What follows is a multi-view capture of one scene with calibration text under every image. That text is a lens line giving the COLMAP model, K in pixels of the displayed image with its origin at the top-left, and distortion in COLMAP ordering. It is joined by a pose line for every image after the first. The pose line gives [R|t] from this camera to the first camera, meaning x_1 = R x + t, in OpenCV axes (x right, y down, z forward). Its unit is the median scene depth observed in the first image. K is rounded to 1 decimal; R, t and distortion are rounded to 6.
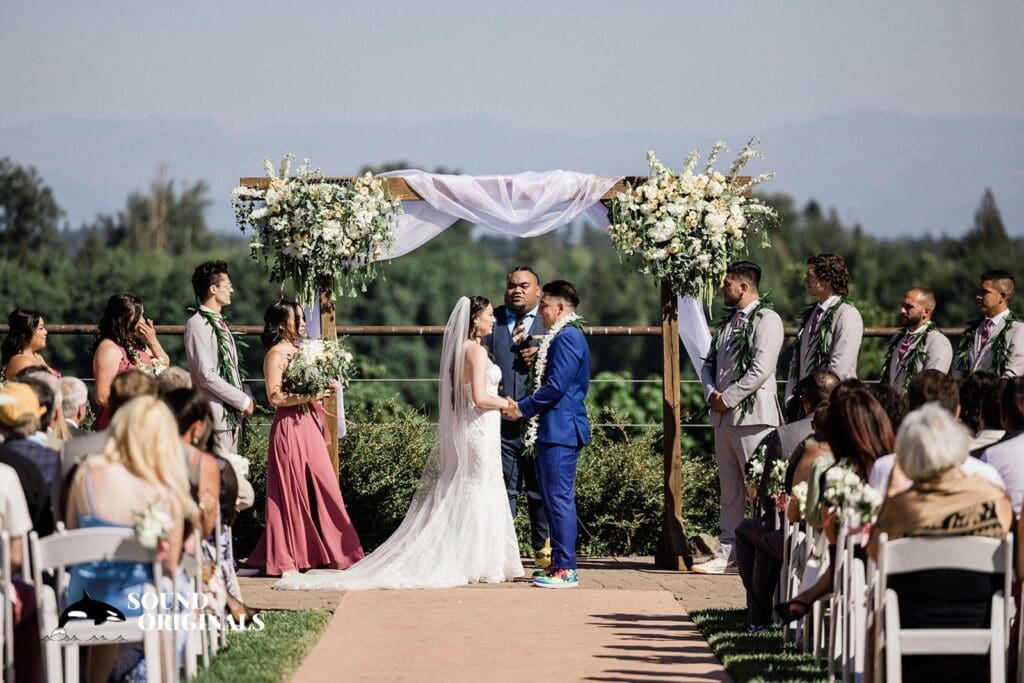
lens RADIAL K [[2727.7, 0, 514.8], [0, 2727.7, 454.5], [0, 0, 1]] dist [-0.048145, 0.834516]
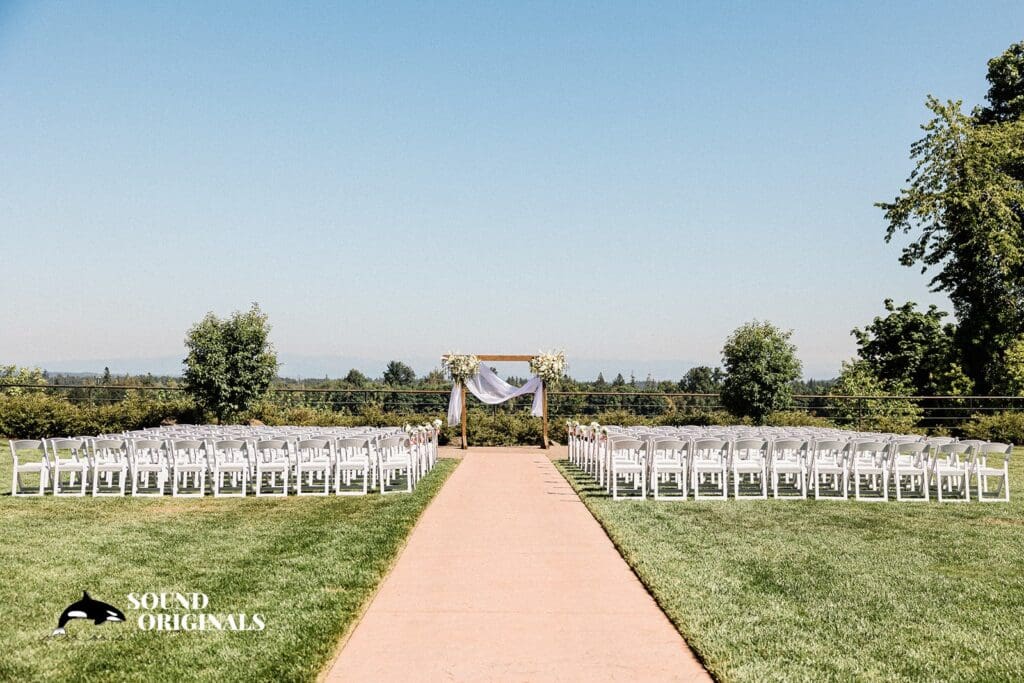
lens RADIAL K [[2727.7, 0, 514.8], [0, 2727.7, 454.5], [0, 0, 1]] dist [-0.048145, 0.834516]
pose [[0.999940, 0.005670, -0.009391, 0.050952], [-0.005500, 0.999823, 0.017989, -0.024178], [0.009491, -0.017937, 0.999794, -3.207048]]
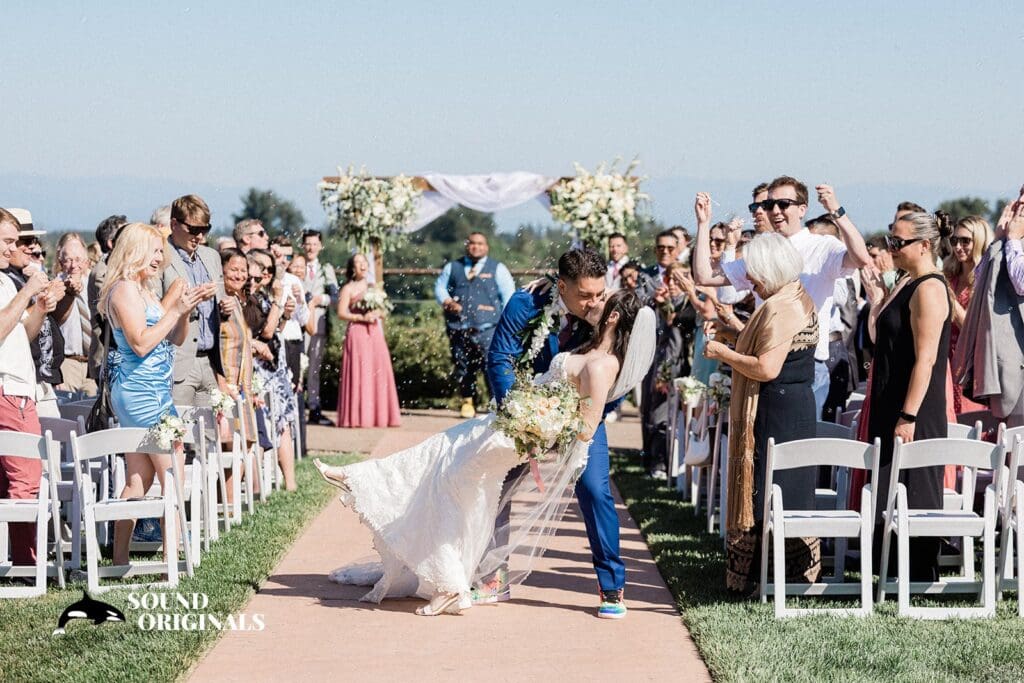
lens RADIAL K [[3569.4, 0, 512.0], [0, 3569.4, 341.5], [0, 0, 1]] dist [-0.271910, -3.546230]
pose [[0.999479, -0.000250, 0.032279, -0.056782], [0.000894, 0.999801, -0.019927, 0.038293], [-0.032268, 0.019946, 0.999280, -1.111851]]
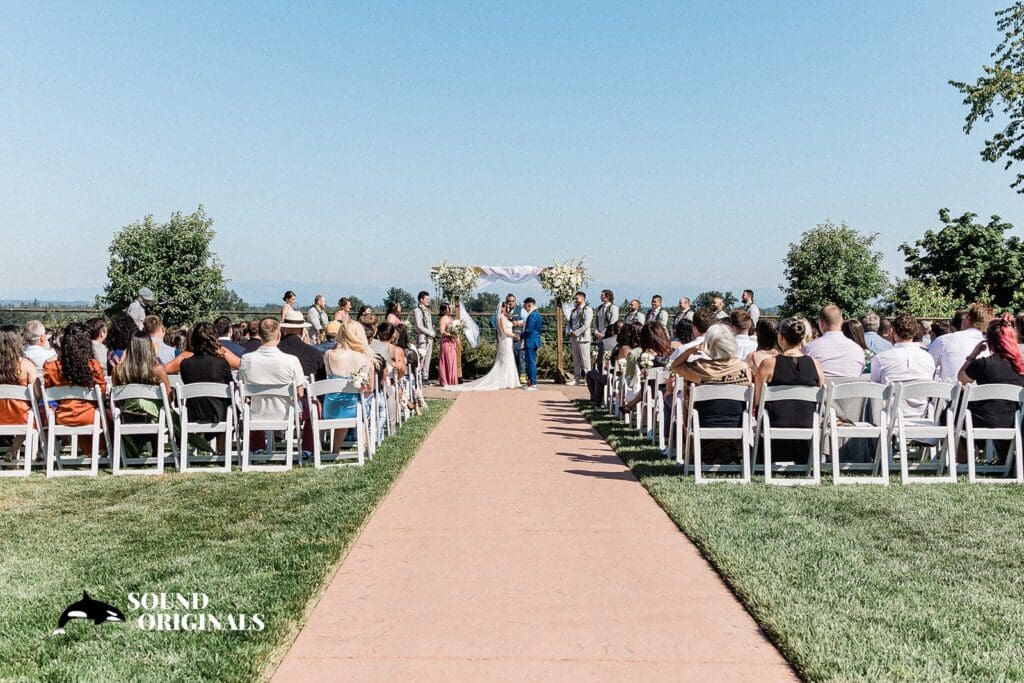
lens RADIAL K [[2727.7, 0, 514.8], [0, 2727.7, 454.5], [0, 0, 1]] dist [-0.048145, 0.834516]
pose [[0.999941, 0.001747, -0.010697, 0.037738], [-0.001272, 0.999021, 0.044225, -0.019596], [0.010764, -0.044208, 0.998964, -2.345700]]
